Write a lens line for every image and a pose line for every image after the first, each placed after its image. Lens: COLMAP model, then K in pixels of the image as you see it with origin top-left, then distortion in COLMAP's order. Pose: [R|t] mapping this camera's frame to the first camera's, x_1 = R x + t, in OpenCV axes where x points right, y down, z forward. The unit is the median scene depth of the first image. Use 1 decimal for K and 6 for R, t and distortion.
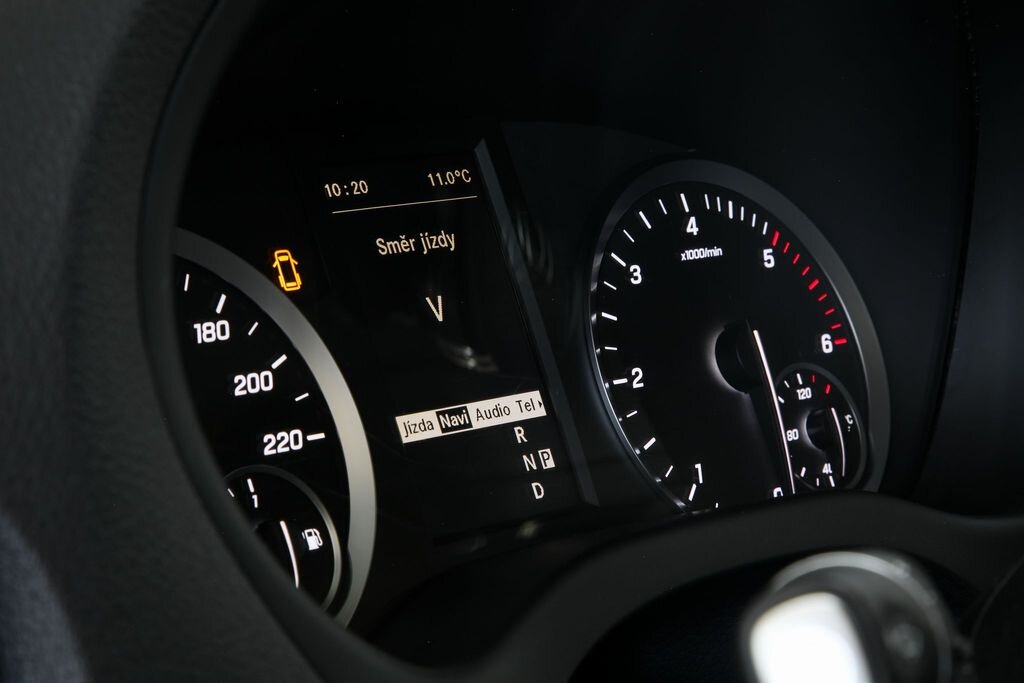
lens RADIAL K [[2876.1, 0, 512.0], [0, 2876.1, 340.8], [0, 0, 1]] dist [-0.218879, 0.000000]
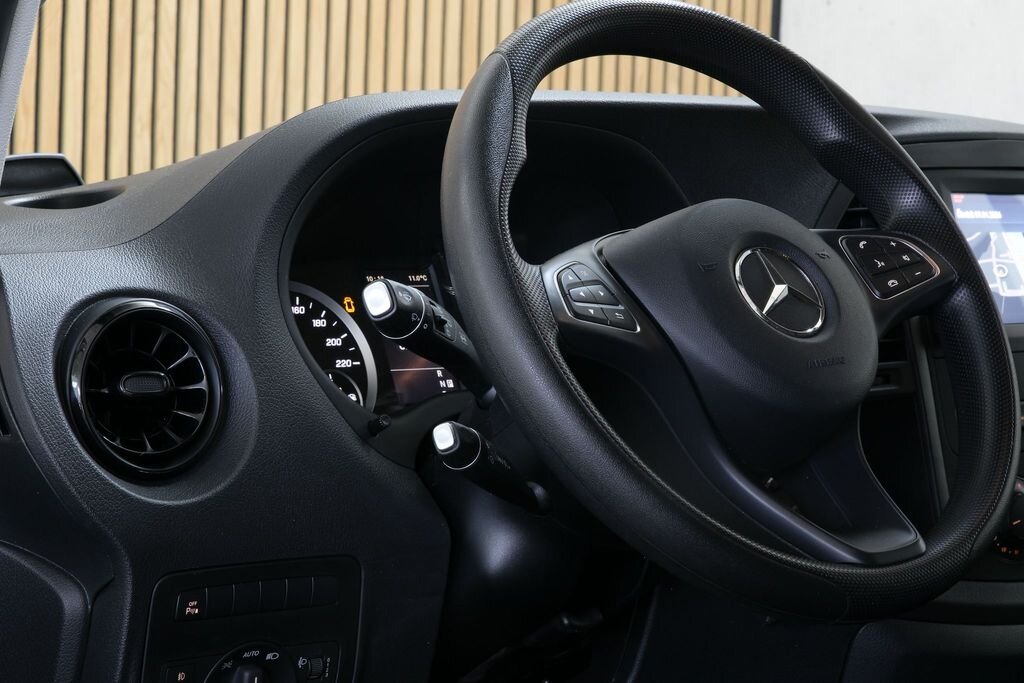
lens RADIAL K [[2446.1, 0, 512.0], [0, 2446.1, 342.3], [0, 0, 1]] dist [-0.096439, 0.000000]
pose [[0.995108, 0.012465, -0.098000, 0.311585], [-0.023090, 0.993879, -0.108036, 0.264890], [0.096053, 0.109770, 0.989305, -1.315990]]
